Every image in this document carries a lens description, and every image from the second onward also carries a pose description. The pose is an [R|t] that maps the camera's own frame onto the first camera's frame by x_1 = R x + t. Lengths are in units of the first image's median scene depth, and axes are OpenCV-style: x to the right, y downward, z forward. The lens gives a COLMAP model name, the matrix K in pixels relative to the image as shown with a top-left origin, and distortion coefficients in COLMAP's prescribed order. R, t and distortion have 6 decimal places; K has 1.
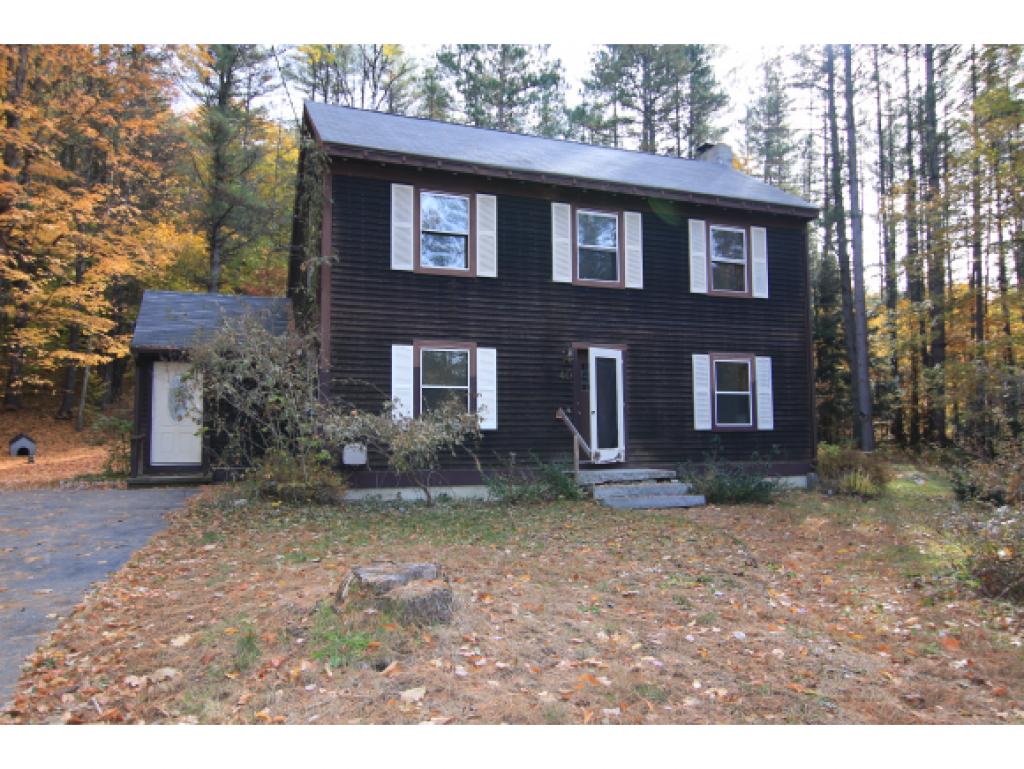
lens RADIAL K [[739.6, 0, 512.0], [0, 739.6, 384.5], [0, 0, 1]] dist [-0.003364, -0.002696]
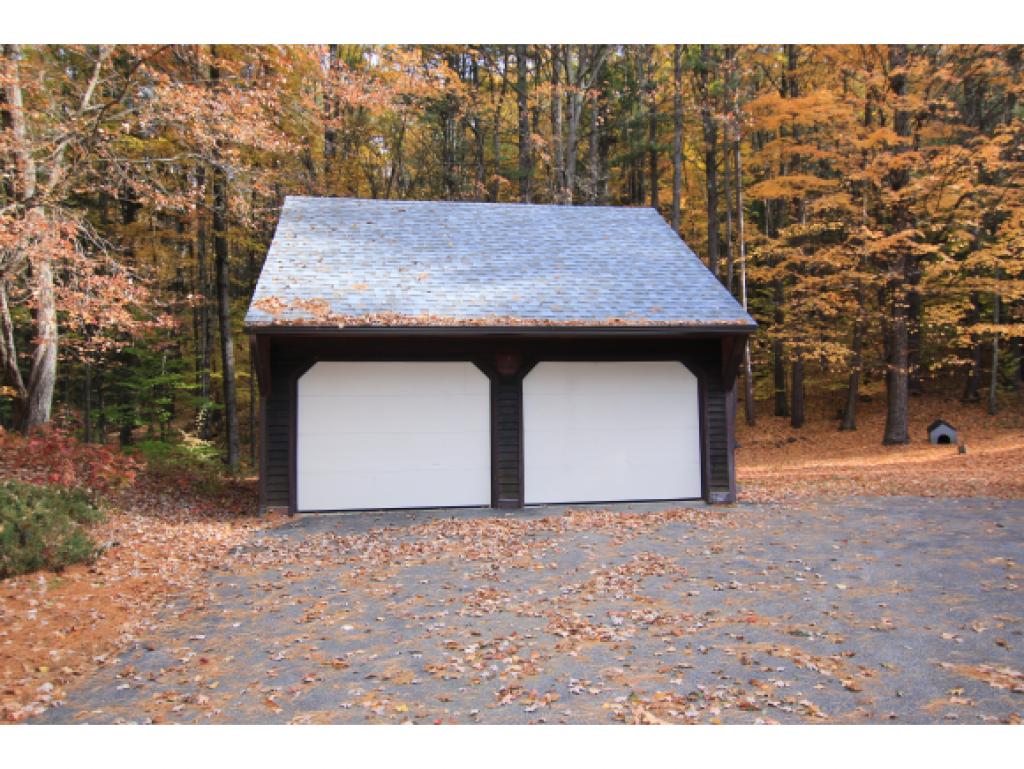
lens RADIAL K [[739.6, 0, 512.0], [0, 739.6, 384.5], [0, 0, 1]] dist [-0.003364, -0.002696]
pose [[0.485743, -0.056392, -0.872281, -0.127189], [0.080876, 0.996536, -0.019388, -0.003366], [0.870352, -0.061129, 0.488621, 0.092551]]
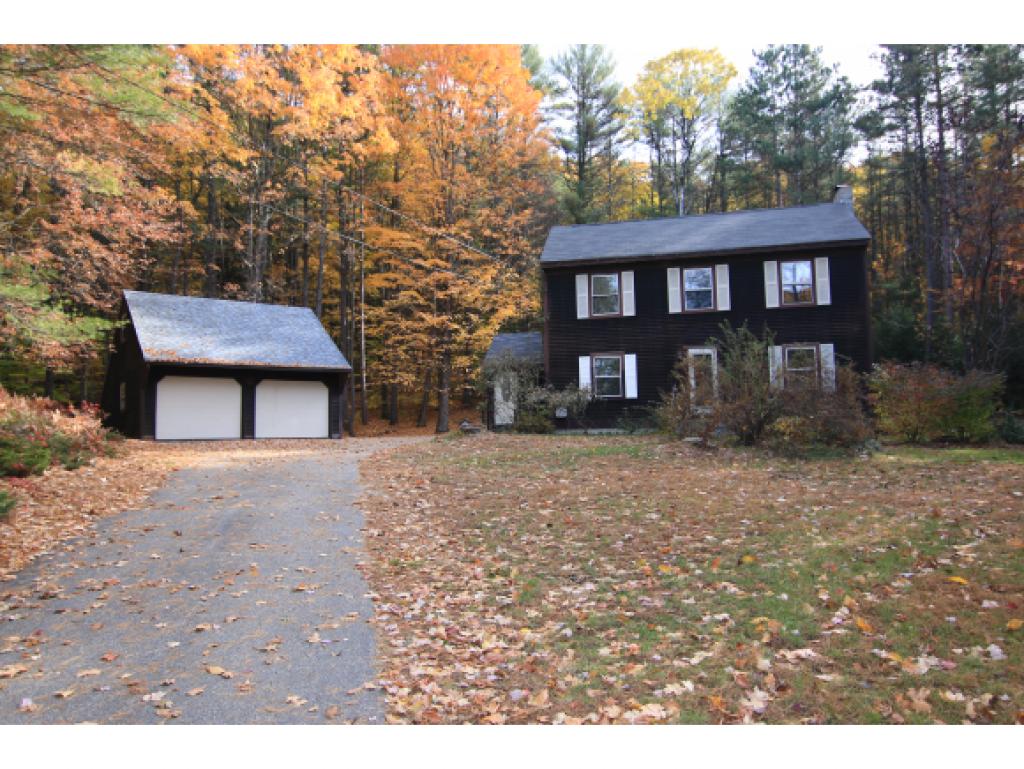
lens RADIAL K [[739.6, 0, 512.0], [0, 739.6, 384.5], [0, 0, 1]] dist [-0.003364, -0.002696]
pose [[0.835951, -0.055303, -0.546010, 0.371957], [0.058480, 0.998221, -0.011572, 0.015567], [0.545679, -0.022258, 0.837699, -0.368359]]
